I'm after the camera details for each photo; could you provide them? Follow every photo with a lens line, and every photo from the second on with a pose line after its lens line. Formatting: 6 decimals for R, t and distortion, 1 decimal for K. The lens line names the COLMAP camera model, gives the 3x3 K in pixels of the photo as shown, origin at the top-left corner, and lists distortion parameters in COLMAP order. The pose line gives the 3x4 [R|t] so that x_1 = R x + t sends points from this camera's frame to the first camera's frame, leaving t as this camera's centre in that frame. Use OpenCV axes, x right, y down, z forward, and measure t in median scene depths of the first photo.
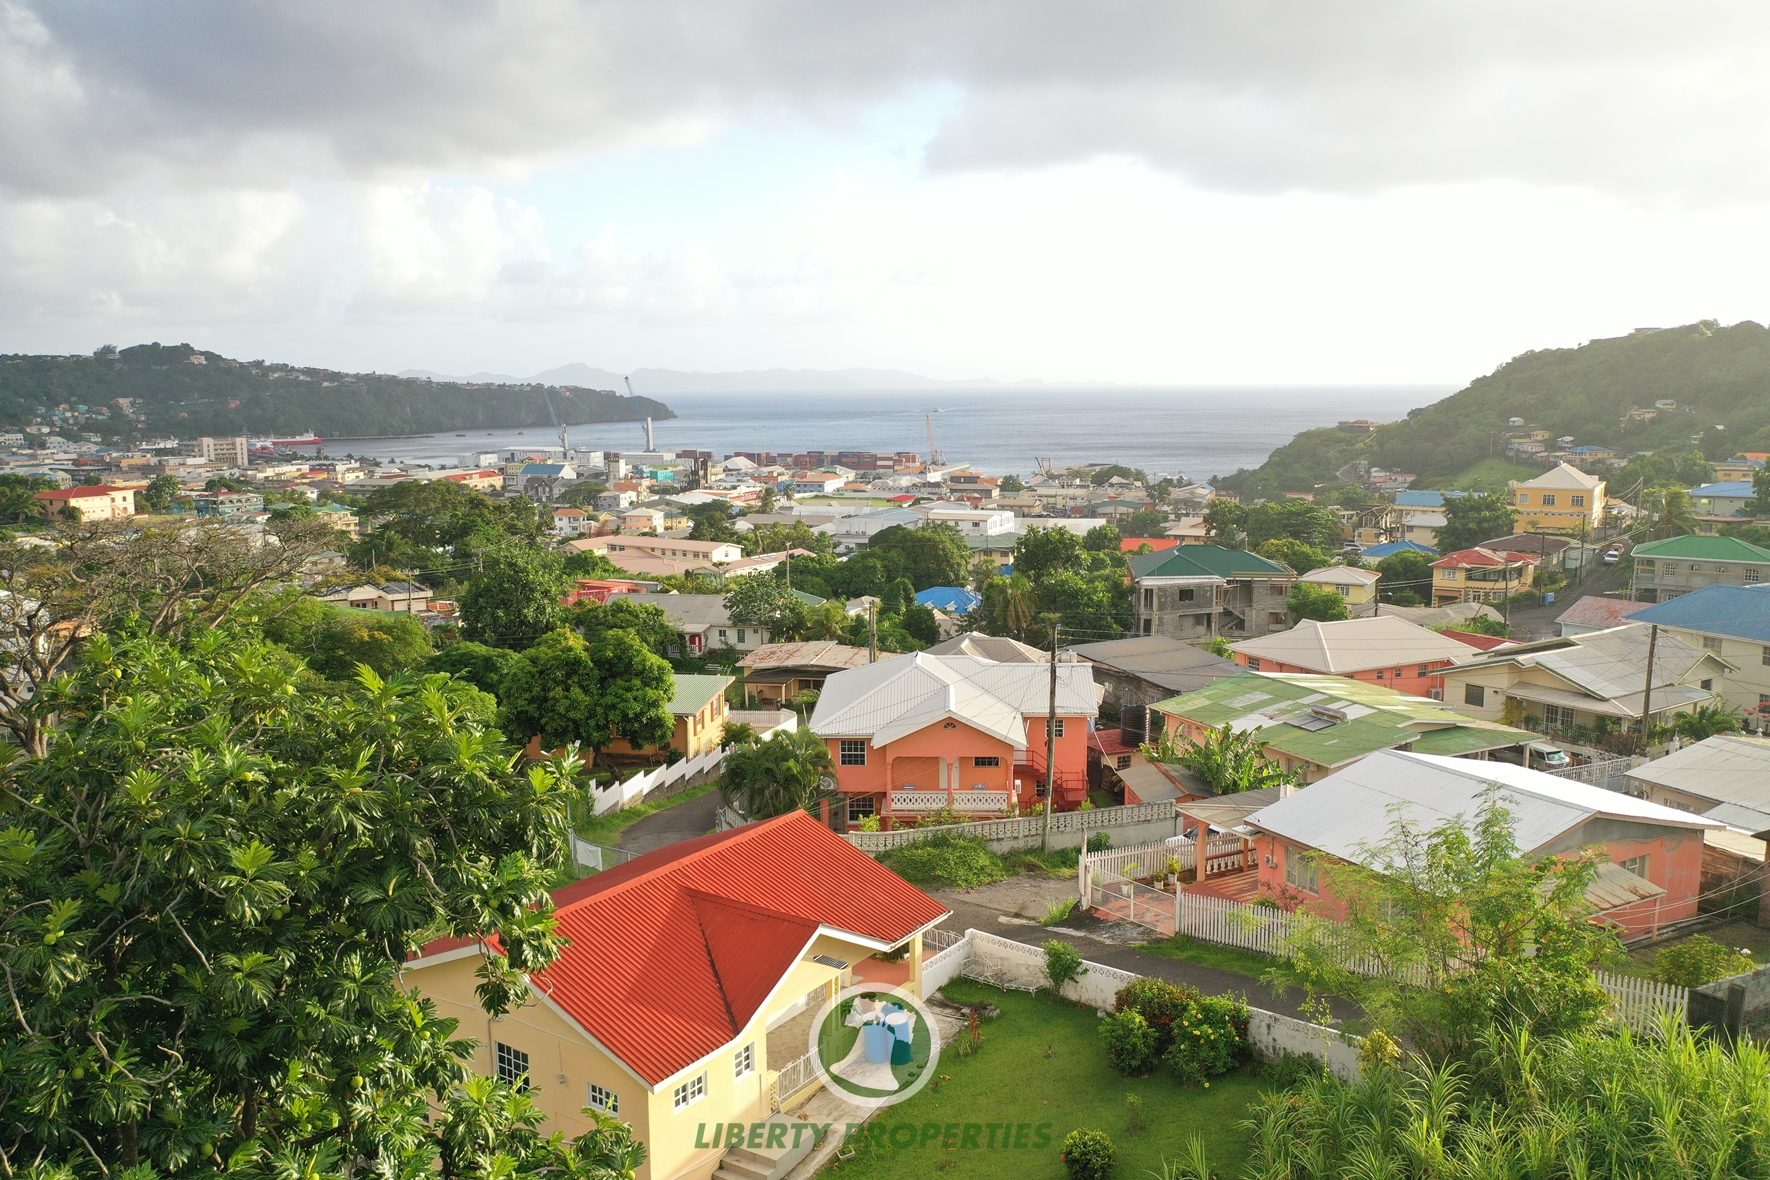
lens RADIAL K [[1393.0, 0, 888.3], [0, 1393.0, 593.4], [0, 0, 1]] dist [-0.000121, -0.001681]
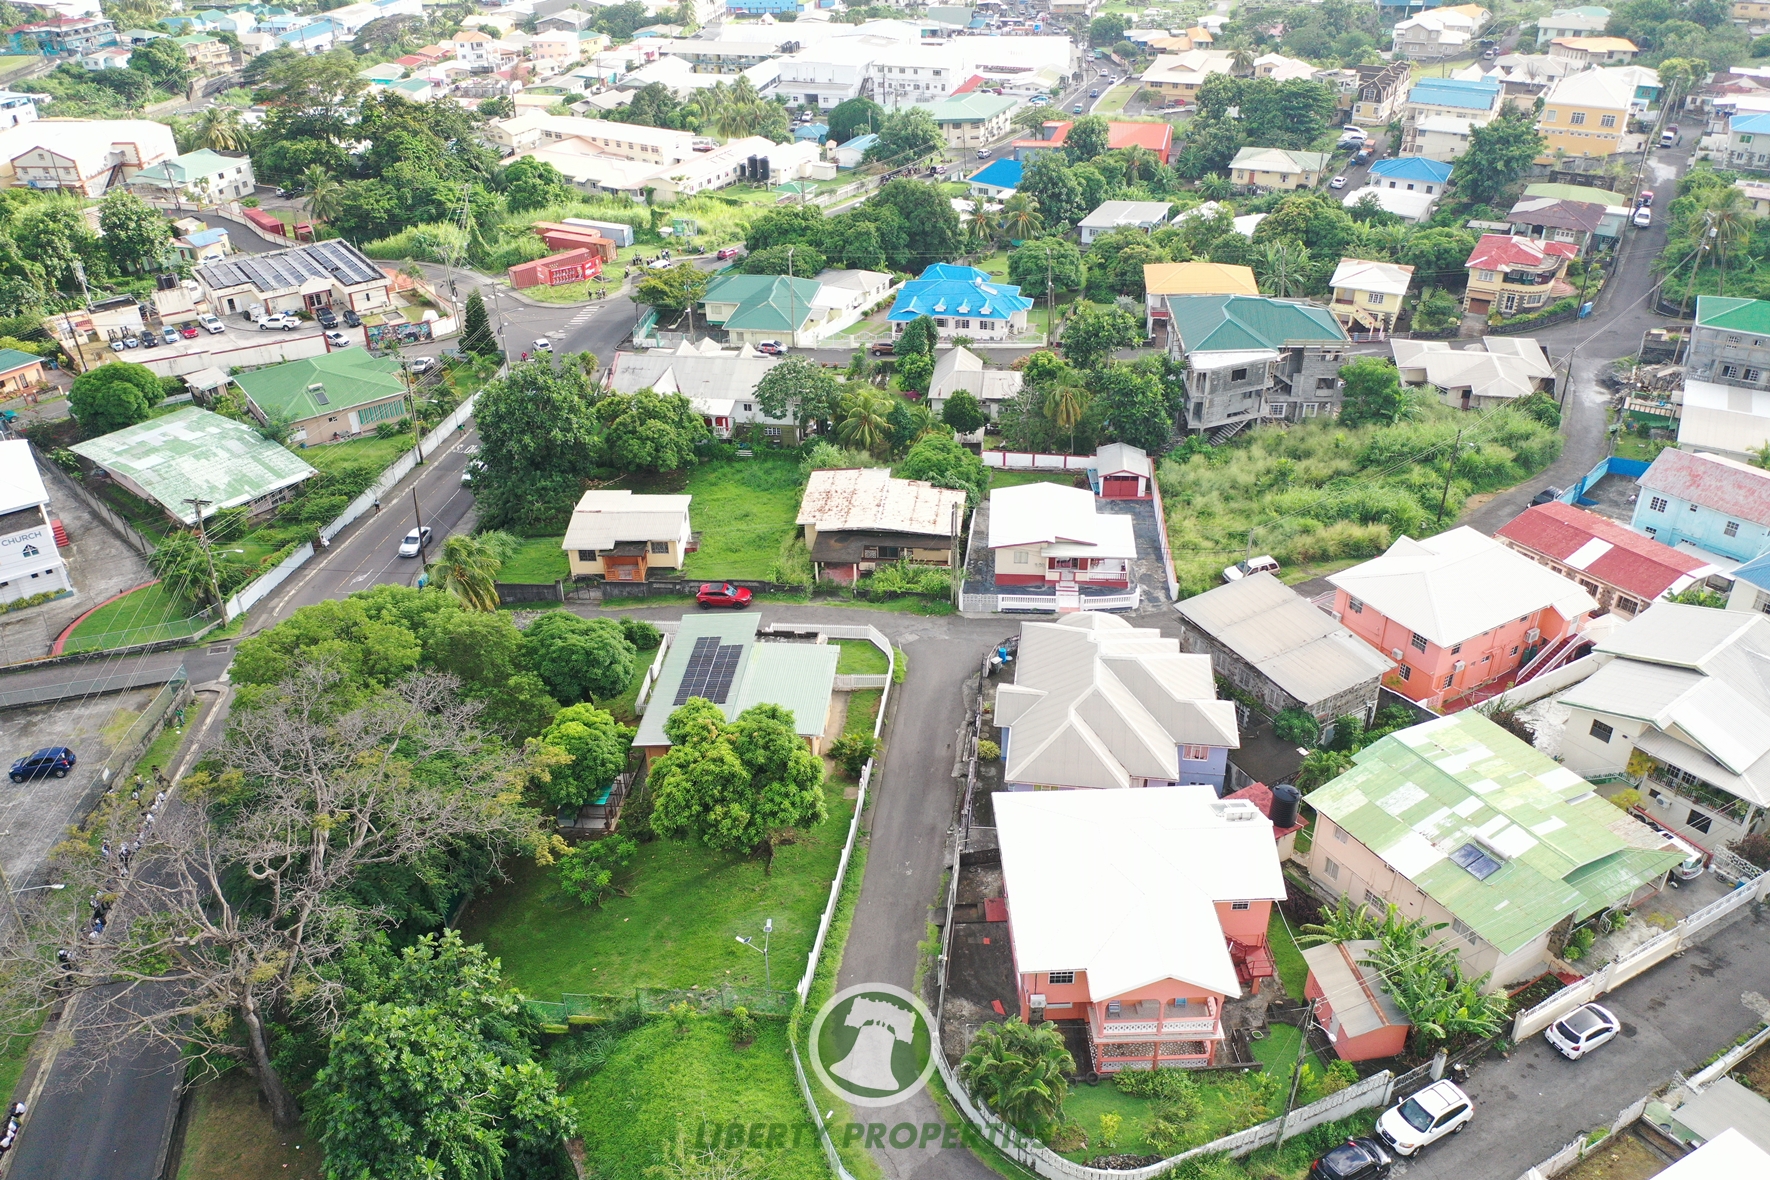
lens RADIAL K [[1393.0, 0, 888.3], [0, 1393.0, 593.4], [0, 0, 1]] dist [-0.000121, -0.001681]
pose [[0.997454, -0.042788, 0.057046, -0.073193], [0.016685, 0.917810, 0.396669, -0.203170], [-0.069330, -0.394707, 0.916188, 0.064171]]
